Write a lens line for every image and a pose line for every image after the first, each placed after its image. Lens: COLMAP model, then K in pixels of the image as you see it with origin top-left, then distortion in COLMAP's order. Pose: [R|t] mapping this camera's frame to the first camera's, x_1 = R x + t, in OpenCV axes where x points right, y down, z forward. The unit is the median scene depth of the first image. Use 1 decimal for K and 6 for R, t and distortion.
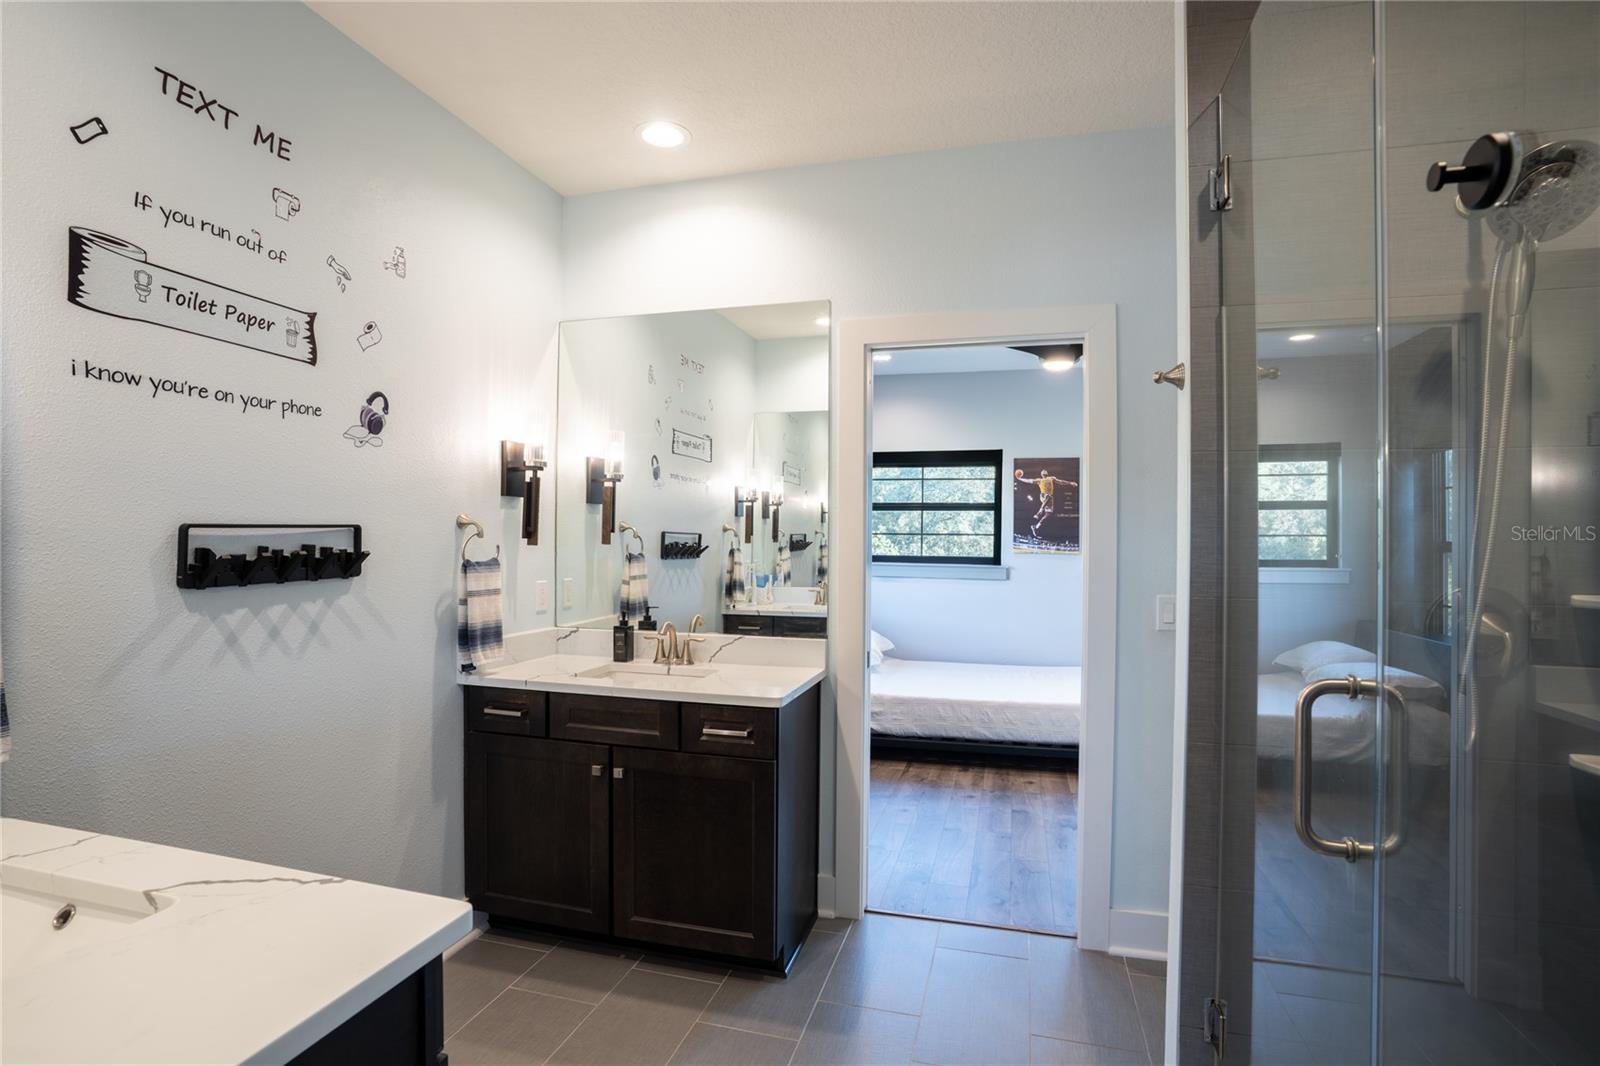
lens RADIAL K [[792.6, 0, 816.2], [0, 792.6, 537.3], [0, 0, 1]] dist [-0.006211, -0.000617]
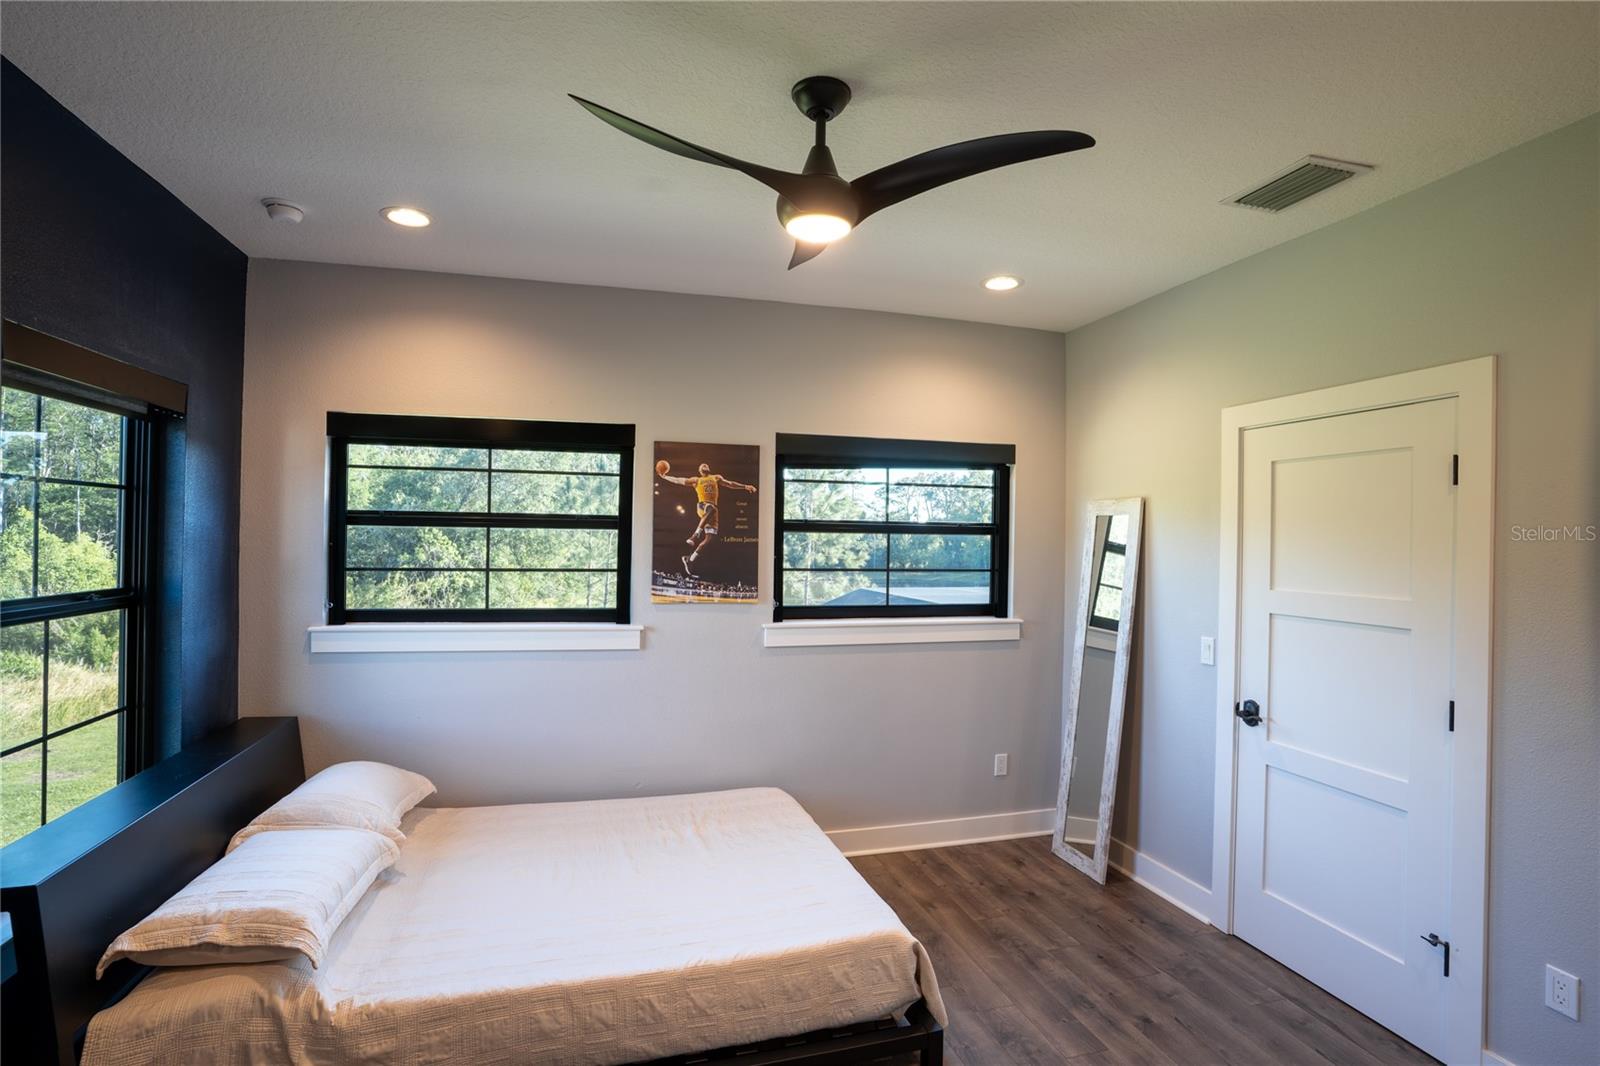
lens RADIAL K [[781.9, 0, 800.0], [0, 781.9, 533.0], [0, 0, 1]] dist [-0.081617, 0.037664]
pose [[0.866586, 0.006467, 0.498985, 0.056793], [-0.006783, 0.999976, -0.001180, -0.032104], [-0.498981, -0.002362, 0.866610, 0.451123]]
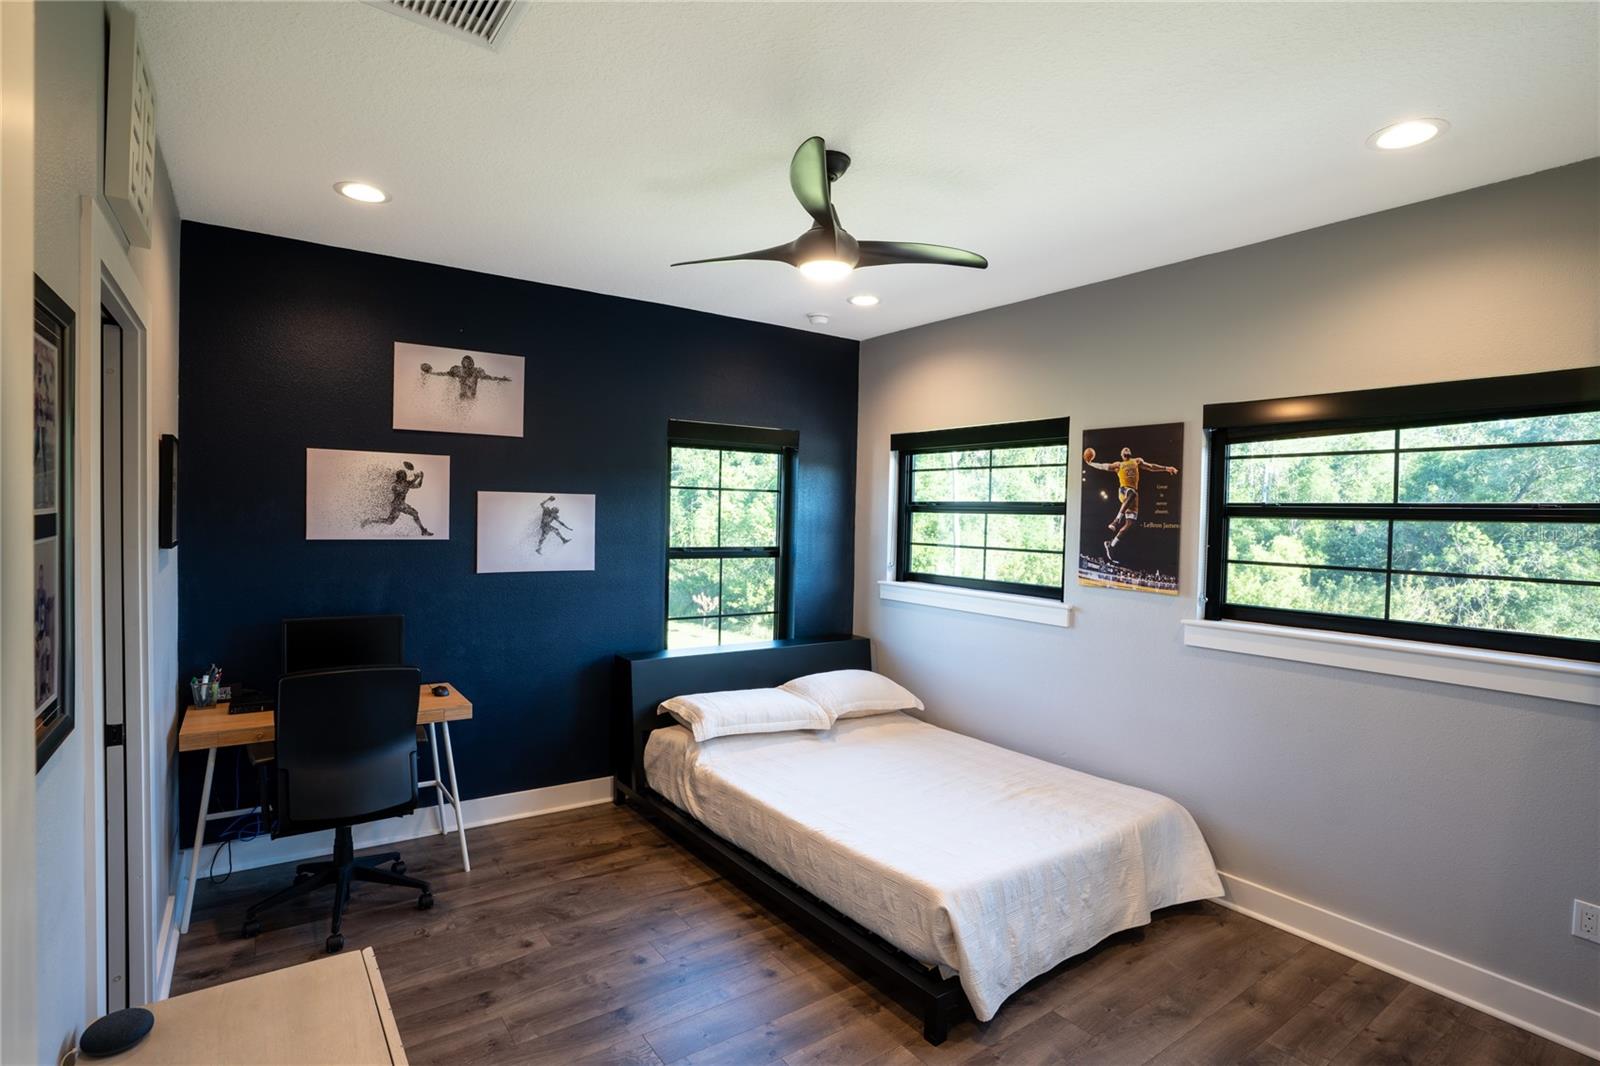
lens RADIAL K [[781.9, 0, 800.0], [0, 781.9, 533.0], [0, 0, 1]] dist [-0.081617, 0.037664]
pose [[0.765525, 0.023826, -0.642965, 0.469867], [-0.015756, 0.999709, 0.018286, -0.028076], [0.643214, -0.003867, 0.765677, 0.406094]]
